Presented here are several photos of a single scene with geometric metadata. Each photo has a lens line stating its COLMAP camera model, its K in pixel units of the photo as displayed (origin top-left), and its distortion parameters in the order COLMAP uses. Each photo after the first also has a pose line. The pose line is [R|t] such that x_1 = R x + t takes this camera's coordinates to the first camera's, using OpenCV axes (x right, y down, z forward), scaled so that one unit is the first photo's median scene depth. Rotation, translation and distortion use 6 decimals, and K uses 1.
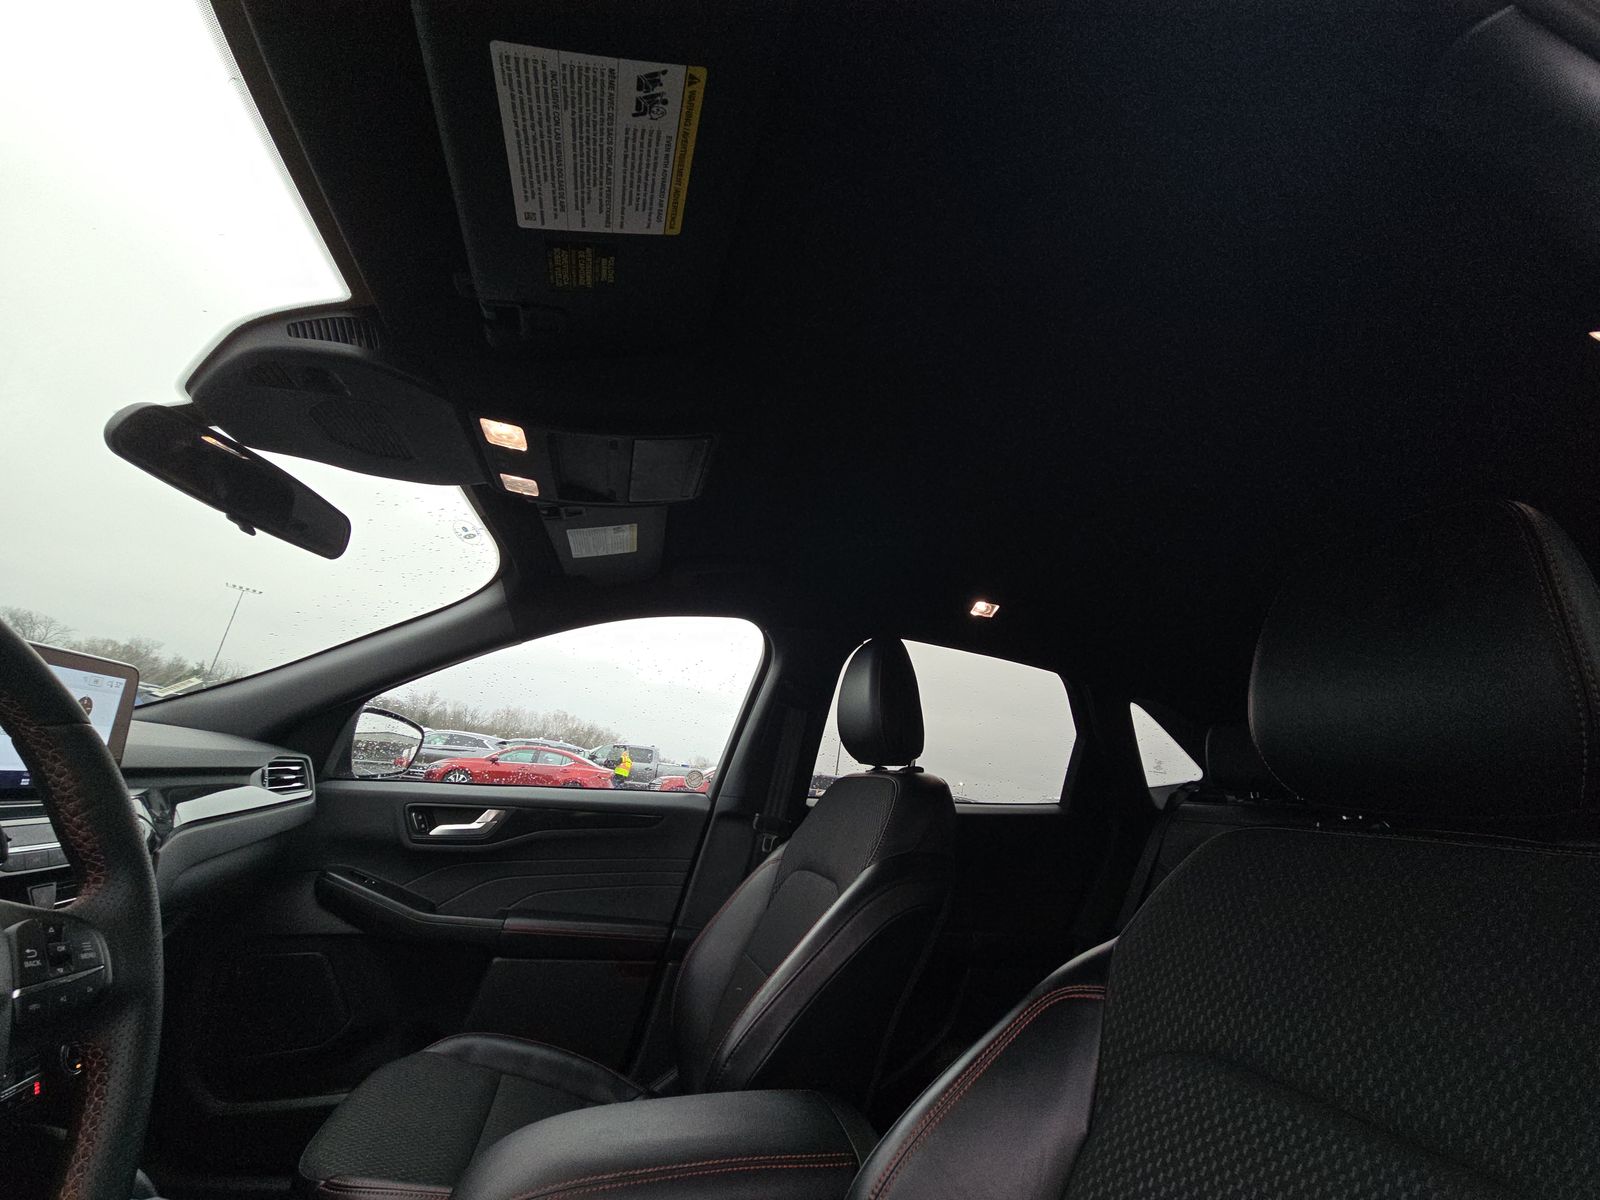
lens RADIAL K [[631.6, 0, 800.0], [0, 631.6, 600.0], [0, 0, 1]] dist [-0.015461, -0.000218]
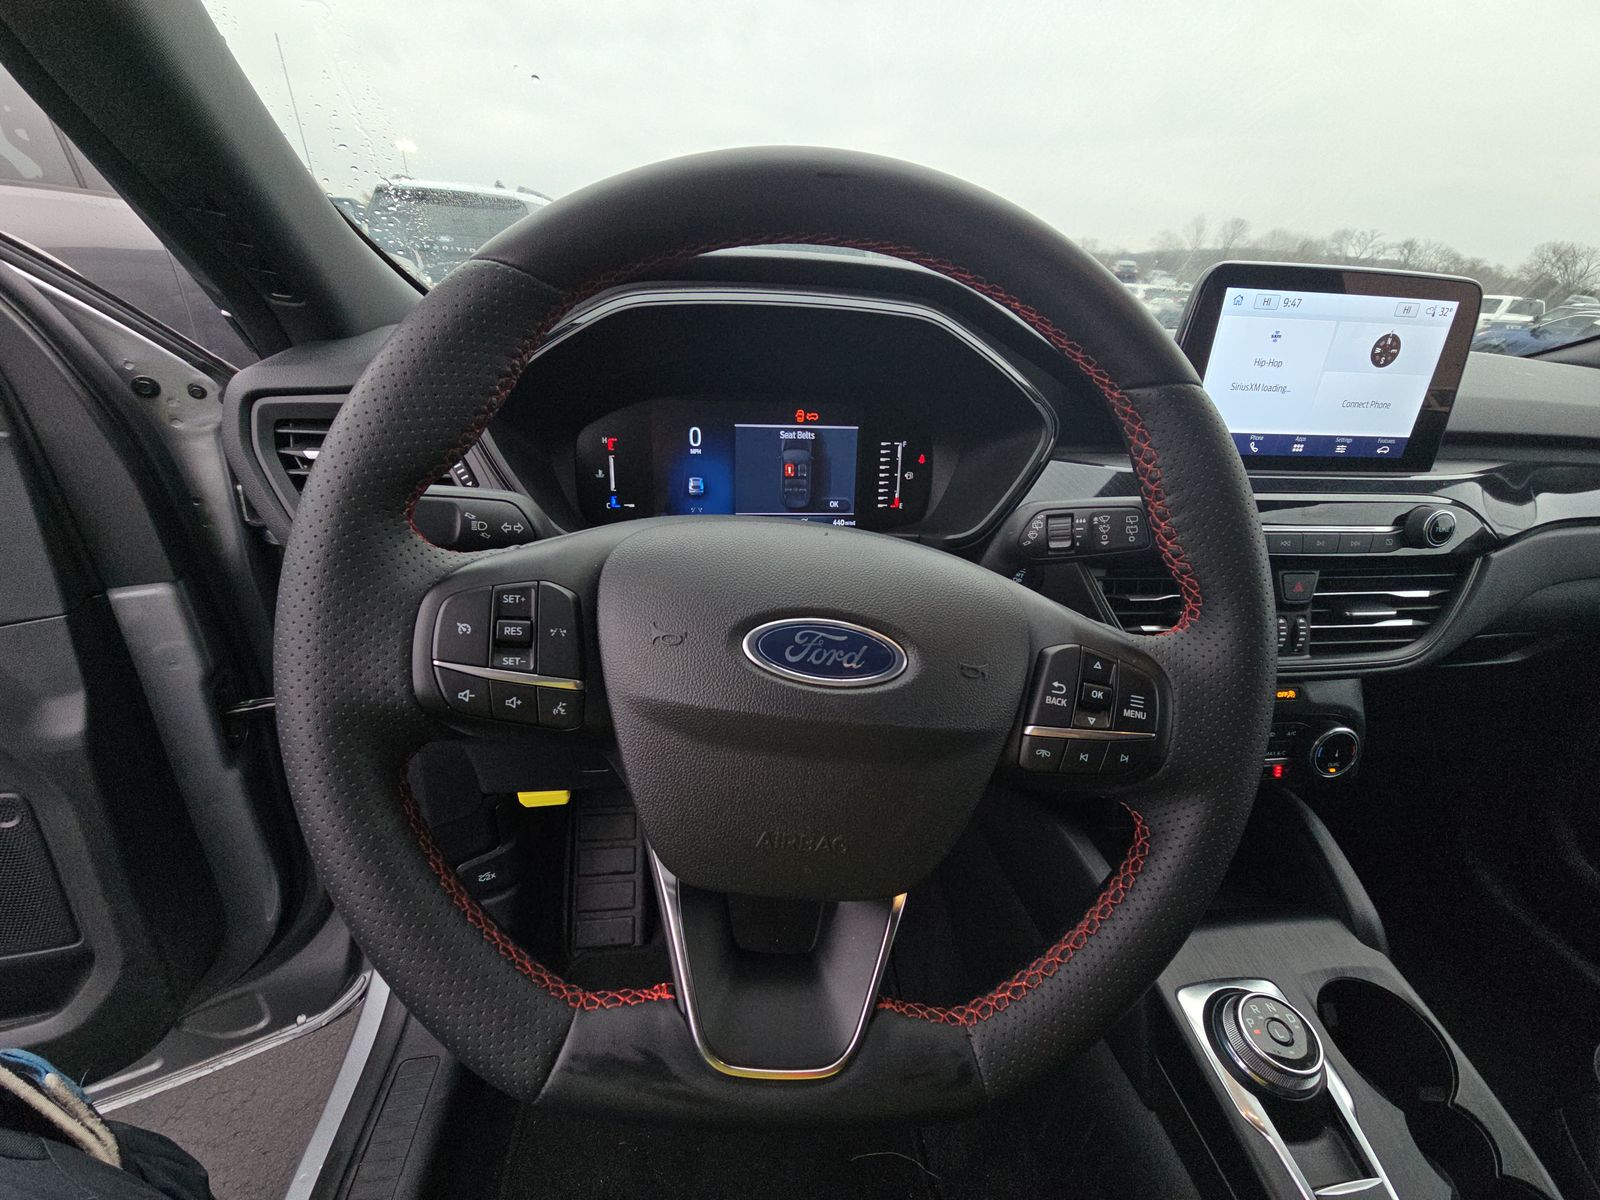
lens RADIAL K [[631.6, 0, 800.0], [0, 631.6, 600.0], [0, 0, 1]] dist [-0.015461, -0.000218]
pose [[-0.184299, 0.336634, -0.923424, -0.292996], [0.216758, 0.930306, 0.295882, 0.095680], [0.958671, -0.145629, -0.244422, 0.550232]]
